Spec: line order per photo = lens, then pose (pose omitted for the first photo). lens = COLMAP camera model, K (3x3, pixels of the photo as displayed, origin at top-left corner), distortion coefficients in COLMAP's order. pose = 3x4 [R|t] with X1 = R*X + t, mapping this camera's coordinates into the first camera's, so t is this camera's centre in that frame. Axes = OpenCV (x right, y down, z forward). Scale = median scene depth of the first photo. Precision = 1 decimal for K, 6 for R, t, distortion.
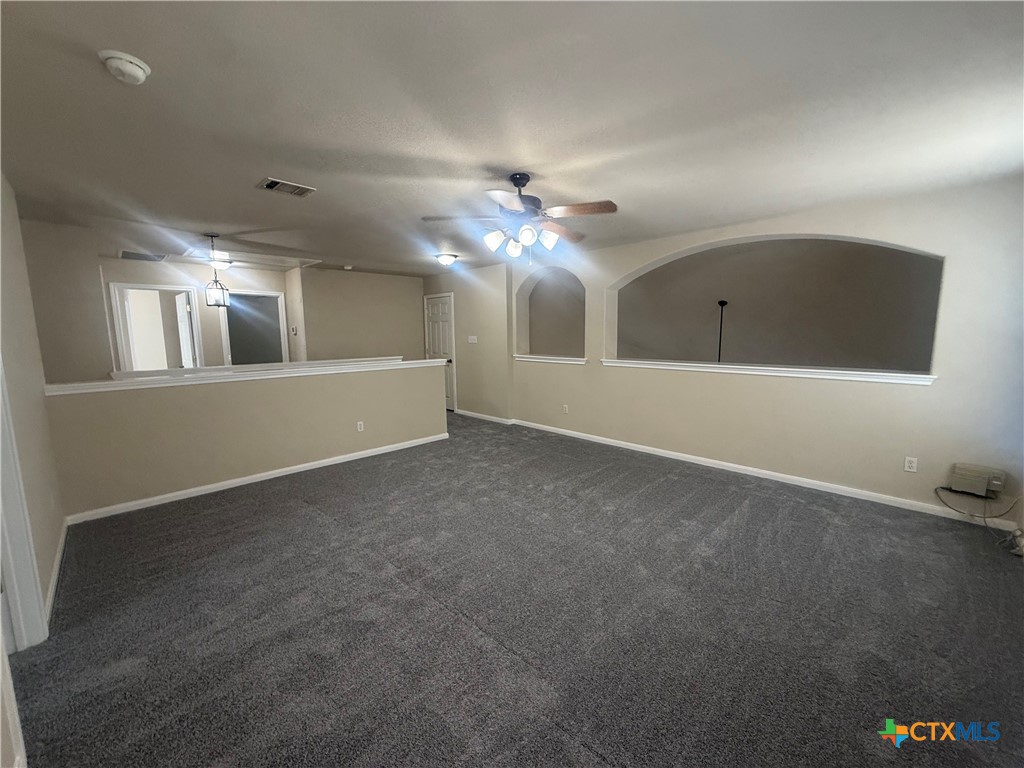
lens RADIAL K [[409.4, 0, 512.0], [0, 409.4, 384.0], [0, 0, 1]] dist [0.001761, 0.000069]
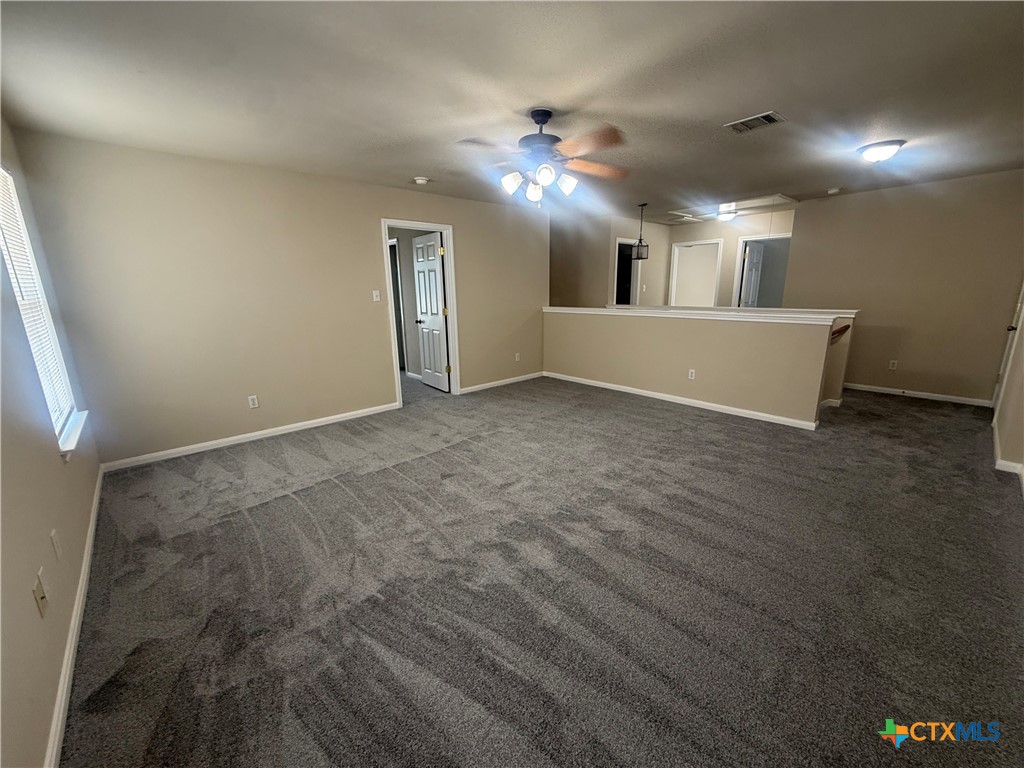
lens RADIAL K [[409.4, 0, 512.0], [0, 409.4, 384.0], [0, 0, 1]] dist [0.001761, 0.000069]
pose [[-0.038906, 0.247958, -0.967989, 0.817799], [-0.114164, 0.961276, 0.250827, -0.097141], [0.992700, 0.120269, -0.009091, 0.753012]]
